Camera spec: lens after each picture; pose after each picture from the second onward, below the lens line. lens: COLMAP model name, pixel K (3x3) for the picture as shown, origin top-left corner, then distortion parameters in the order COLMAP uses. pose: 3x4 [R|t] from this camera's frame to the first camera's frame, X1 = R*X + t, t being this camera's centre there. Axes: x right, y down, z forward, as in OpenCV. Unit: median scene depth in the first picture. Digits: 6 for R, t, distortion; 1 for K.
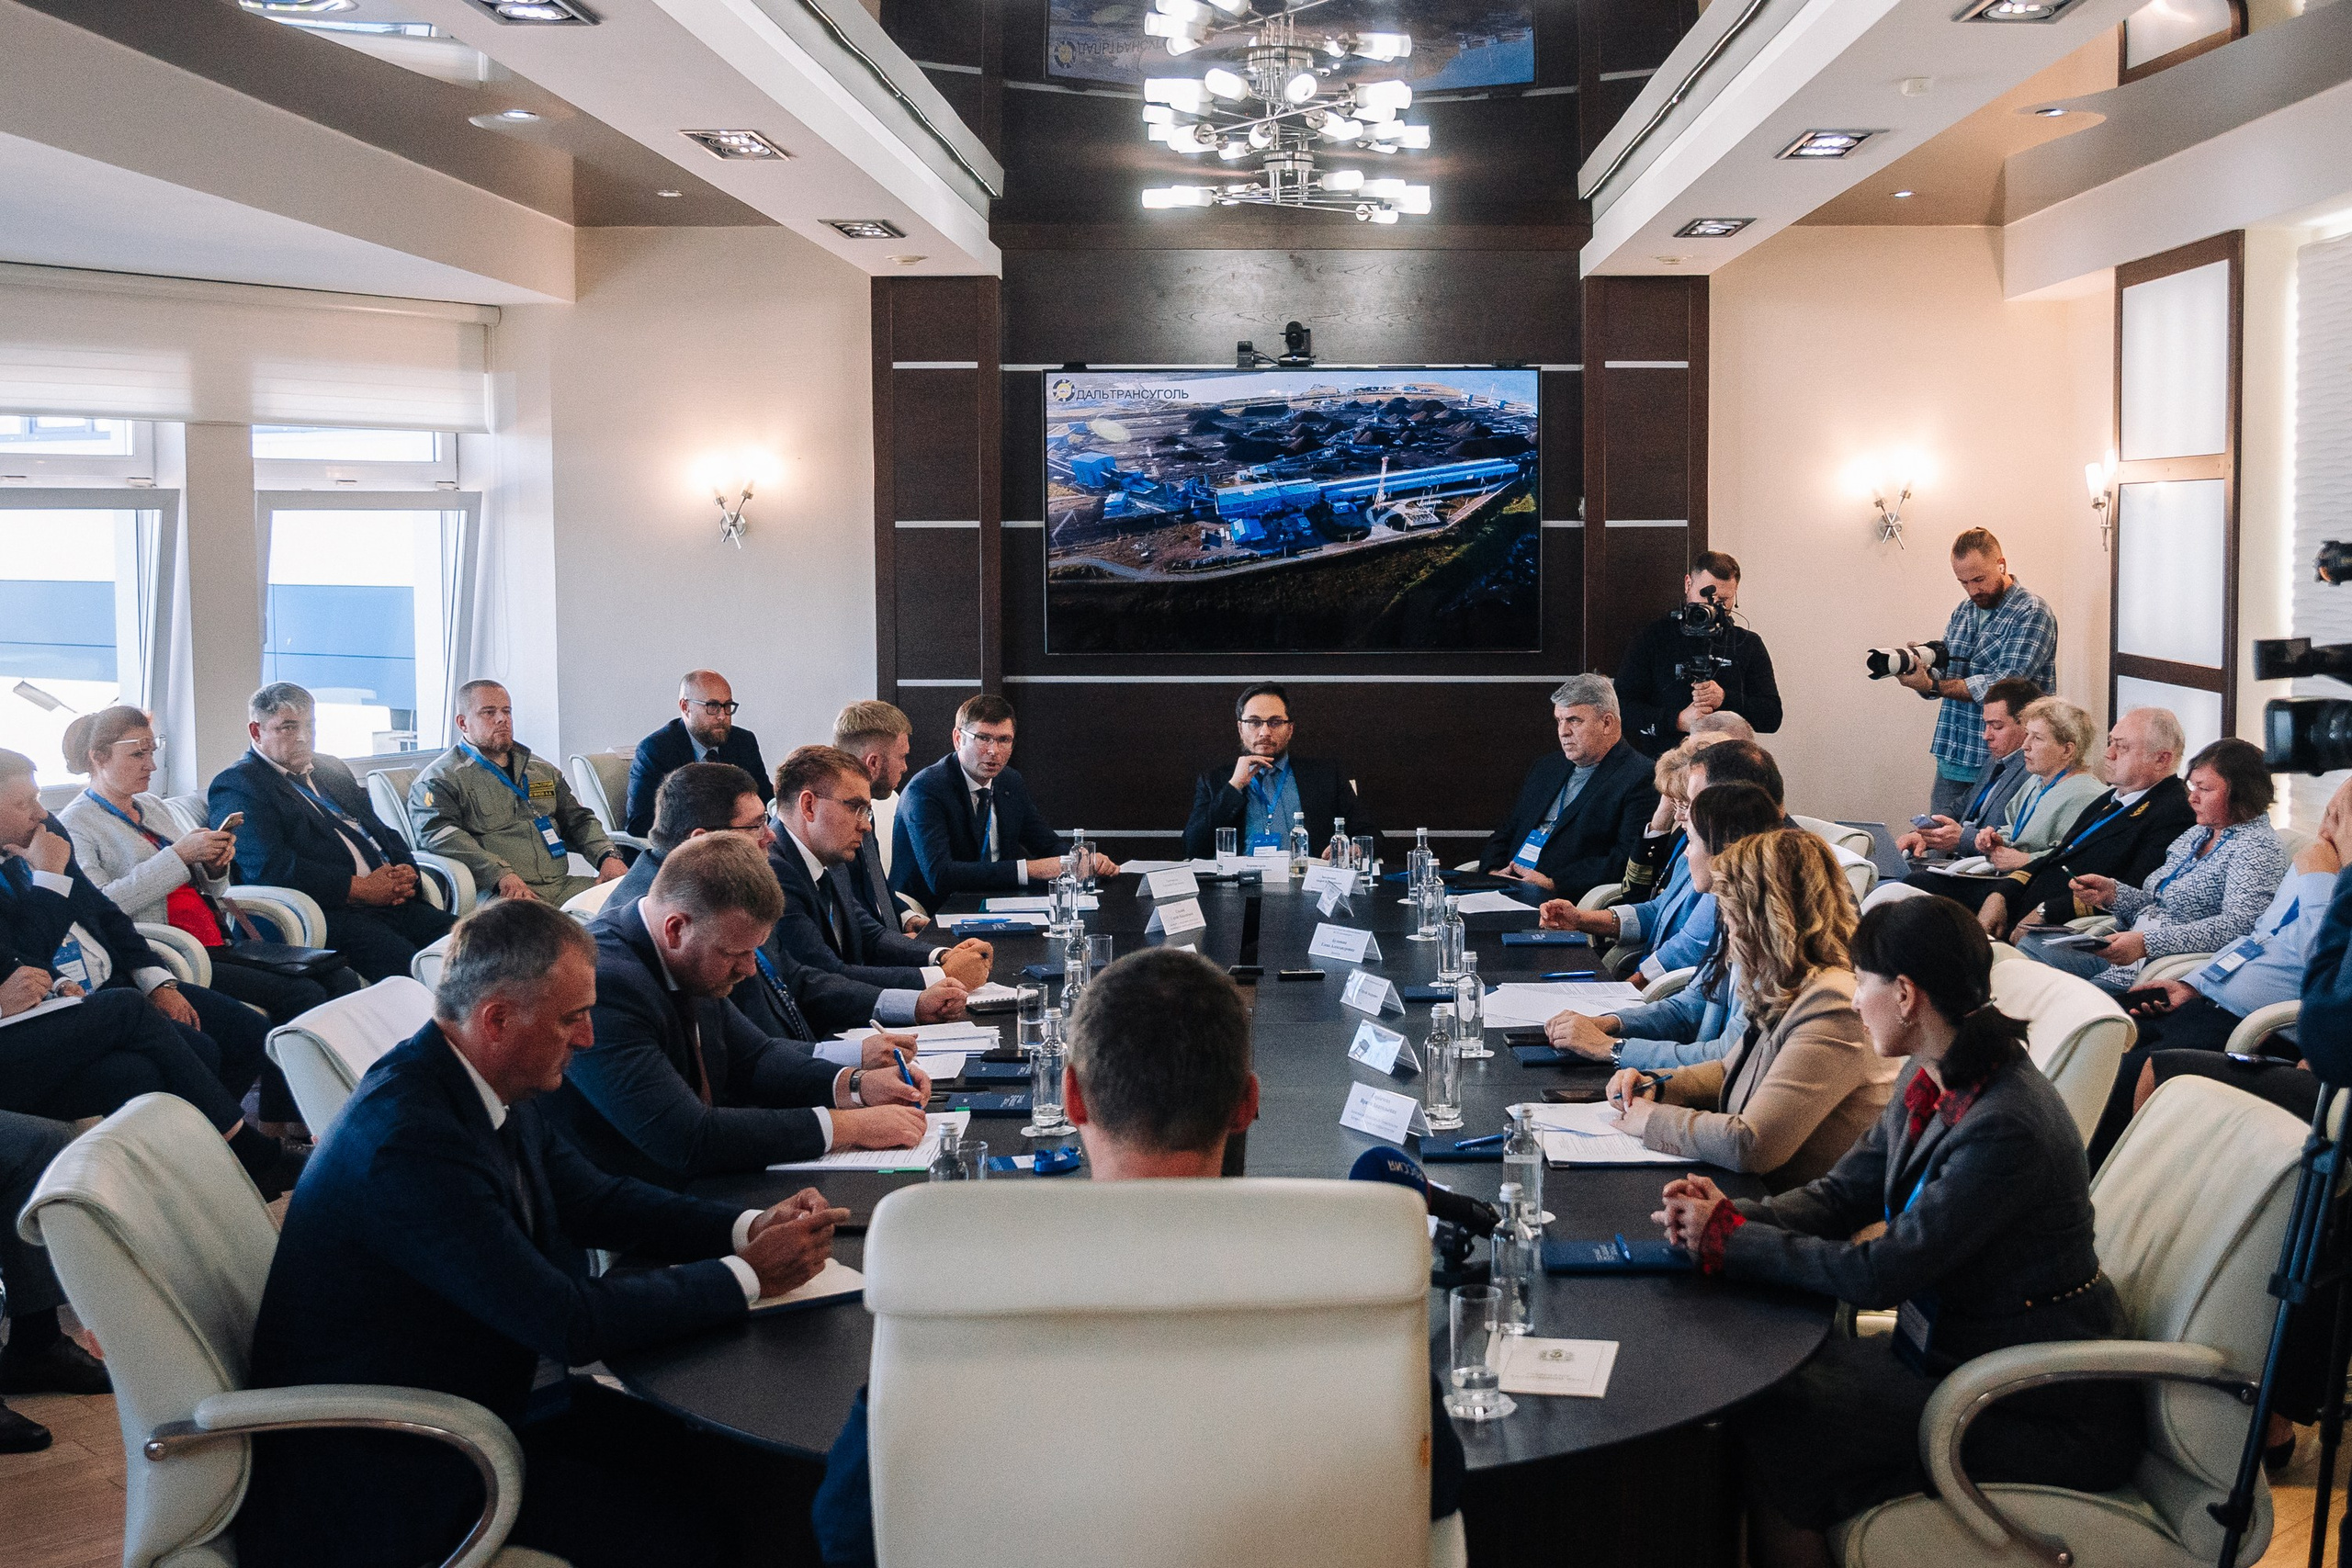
lens RADIAL K [[2829.4, 0, 1323.5], [0, 2829.4, 843.8], [0, 0, 1]] dist [-0.029344, -0.023547]
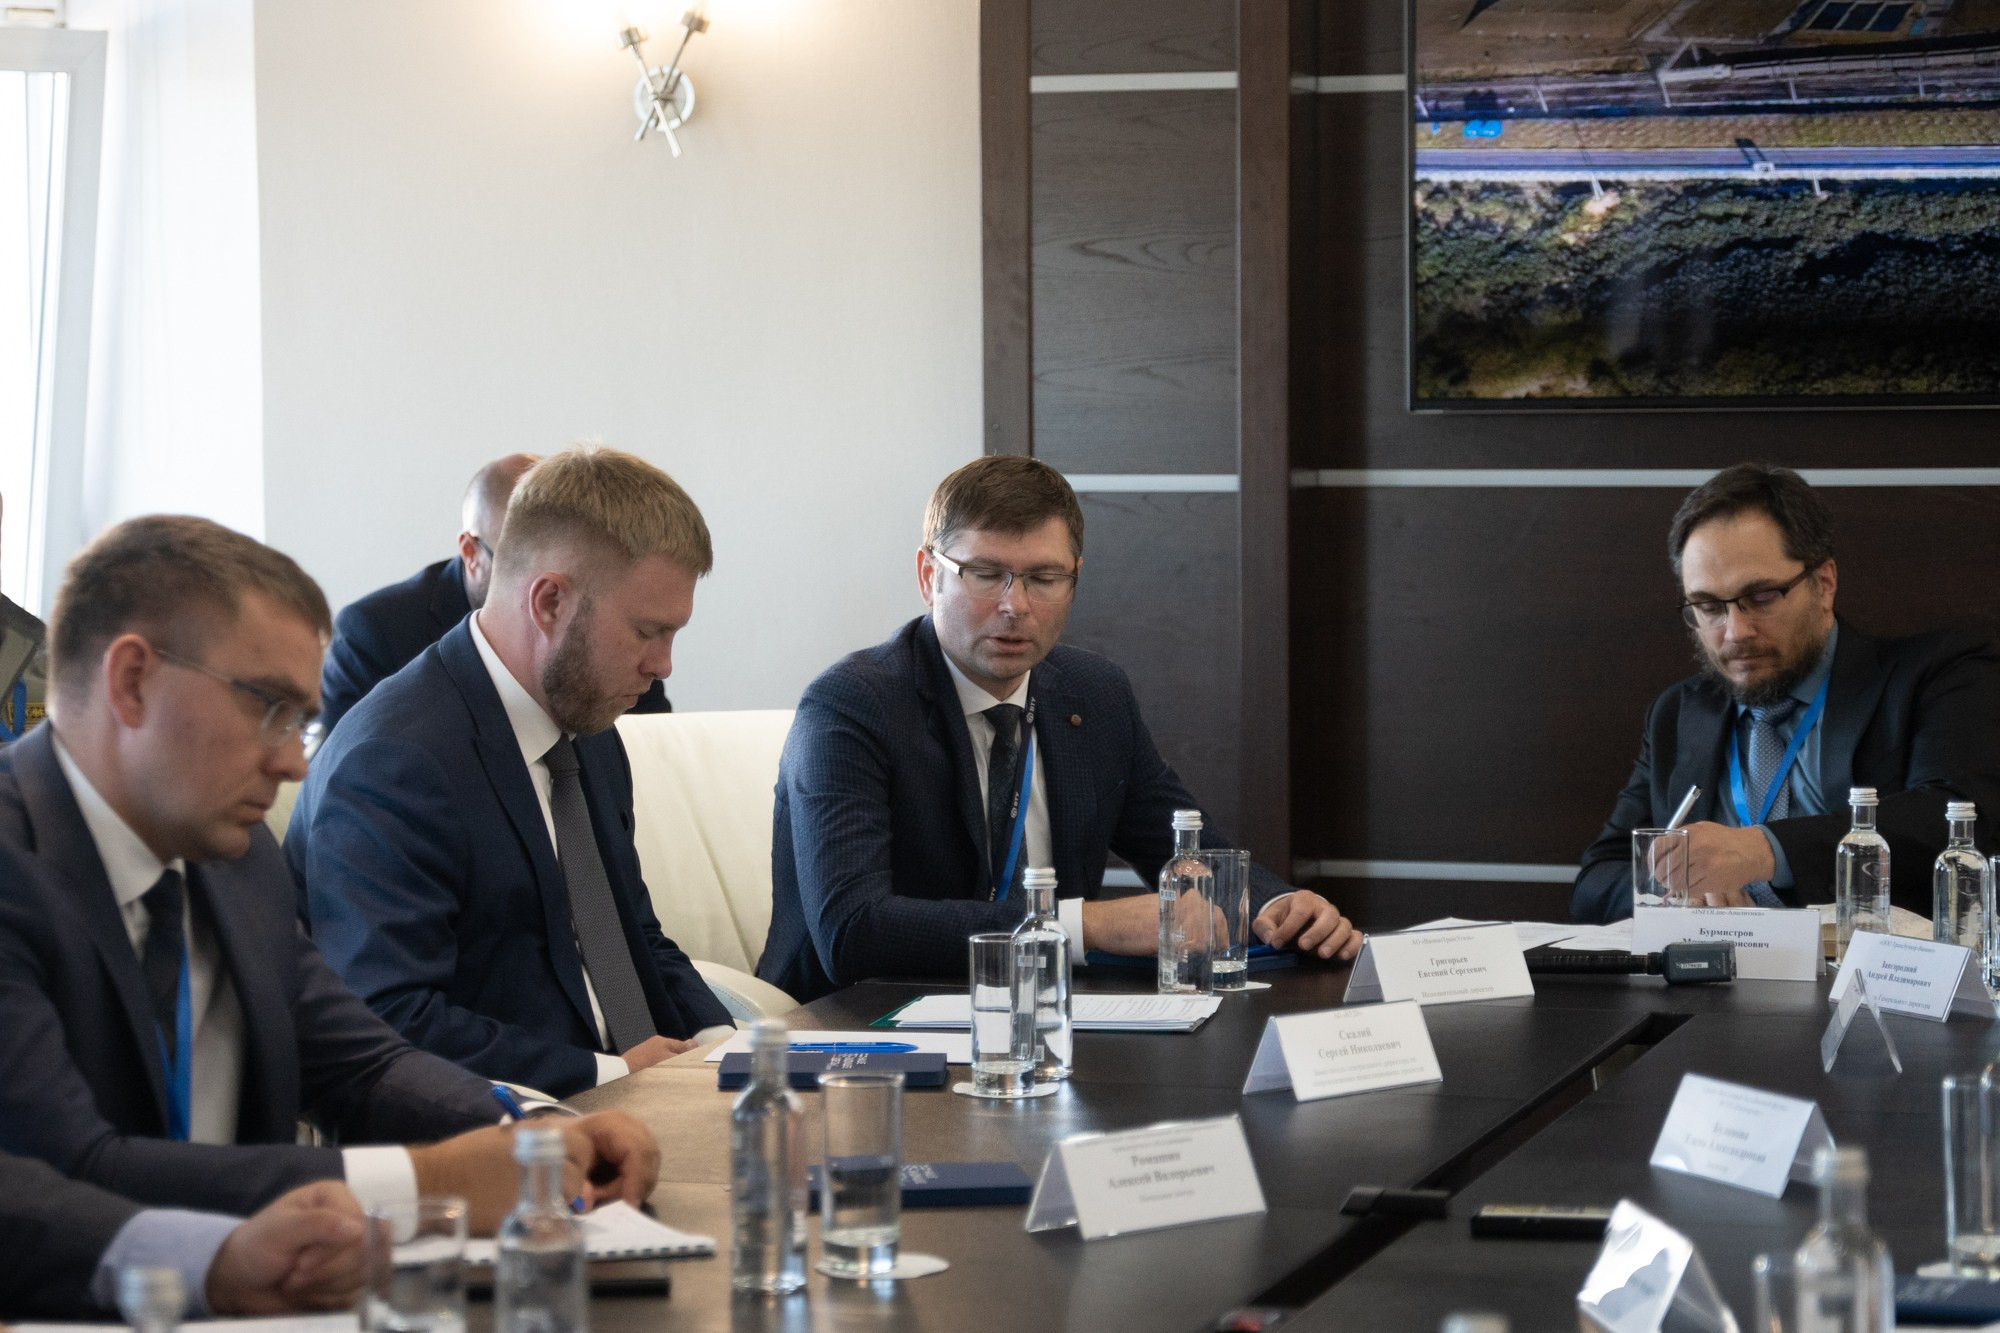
lens RADIAL K [[5901.1, 0, 991.9], [0, 5901.1, 755.0], [0, 0, 1]] dist [0.188797, 0.901145]
pose [[0.960663, 0.013747, -0.277376, 0.105067], [-0.024514, 0.999073, -0.035387, 0.015631], [0.276632, 0.040795, 0.960110, 0.274849]]
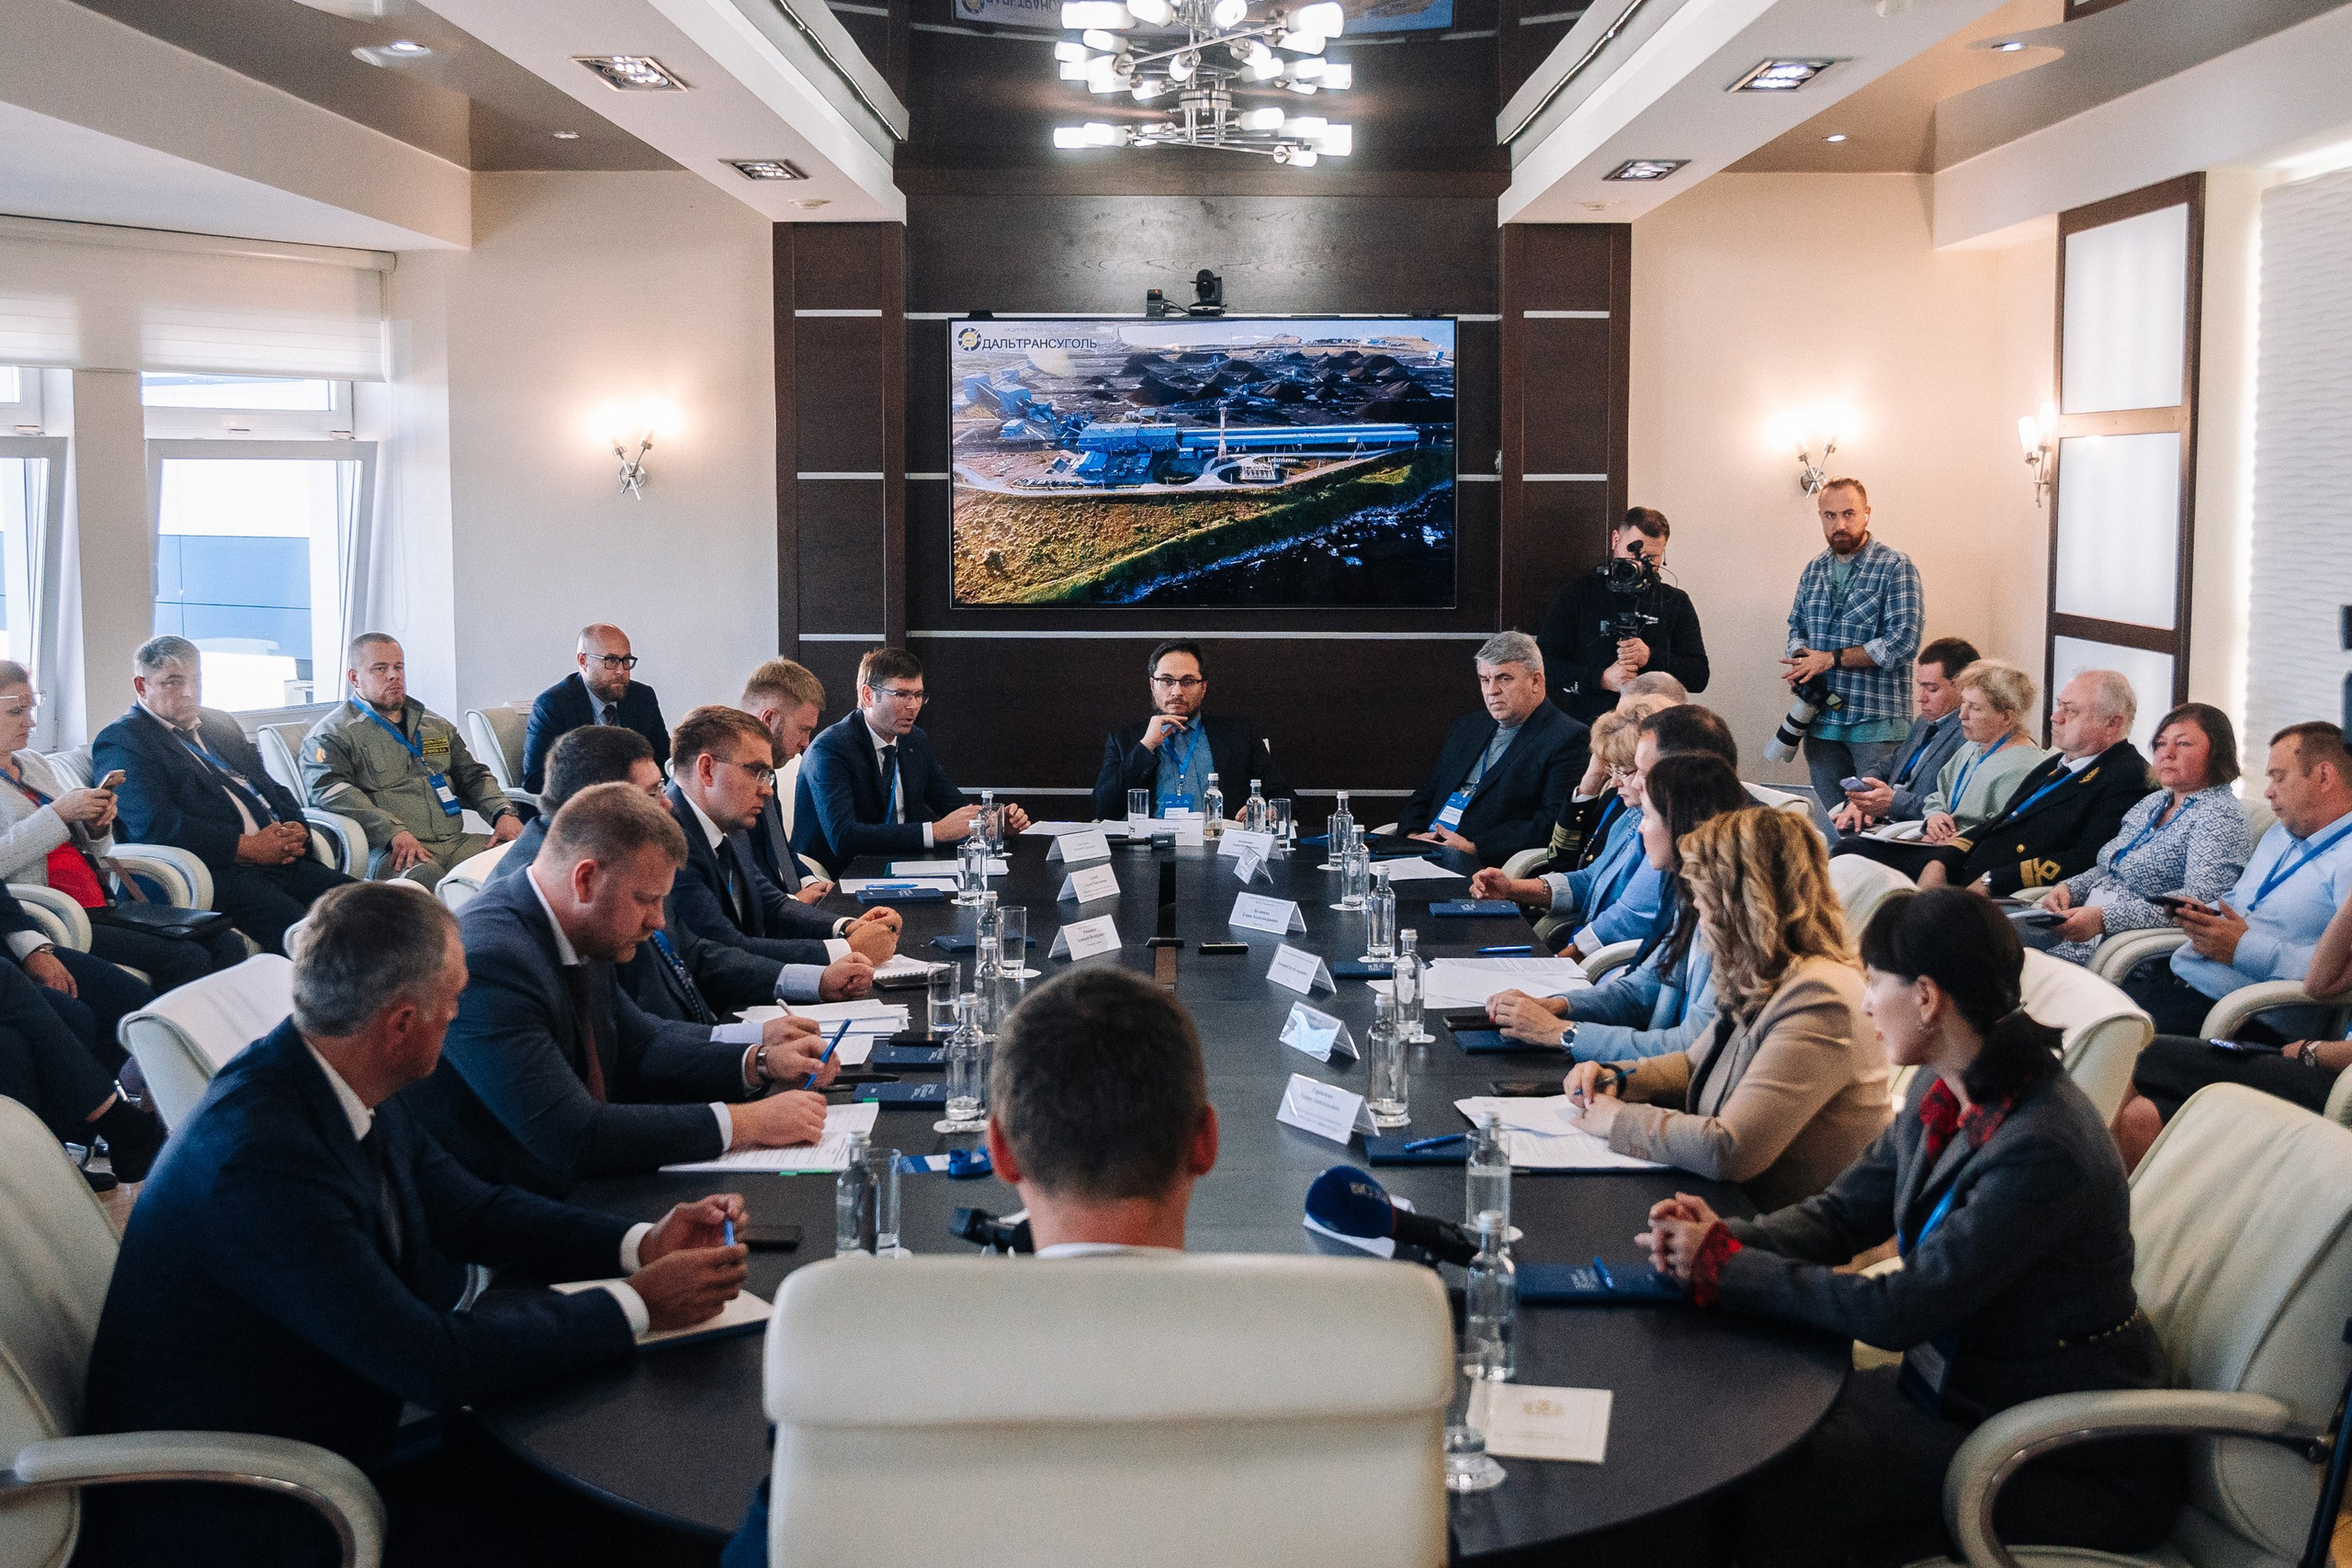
lens RADIAL K [[2742.2, 0, 1184.9], [0, 2742.2, 843.1], [0, 0, 1]] dist [-0.019367, -0.066961]
pose [[0.999949, 0.004713, -0.008956, -0.010998], [-0.004542, 0.999809, 0.019002, -0.005727], [0.009044, -0.018961, 0.999779, 0.066348]]
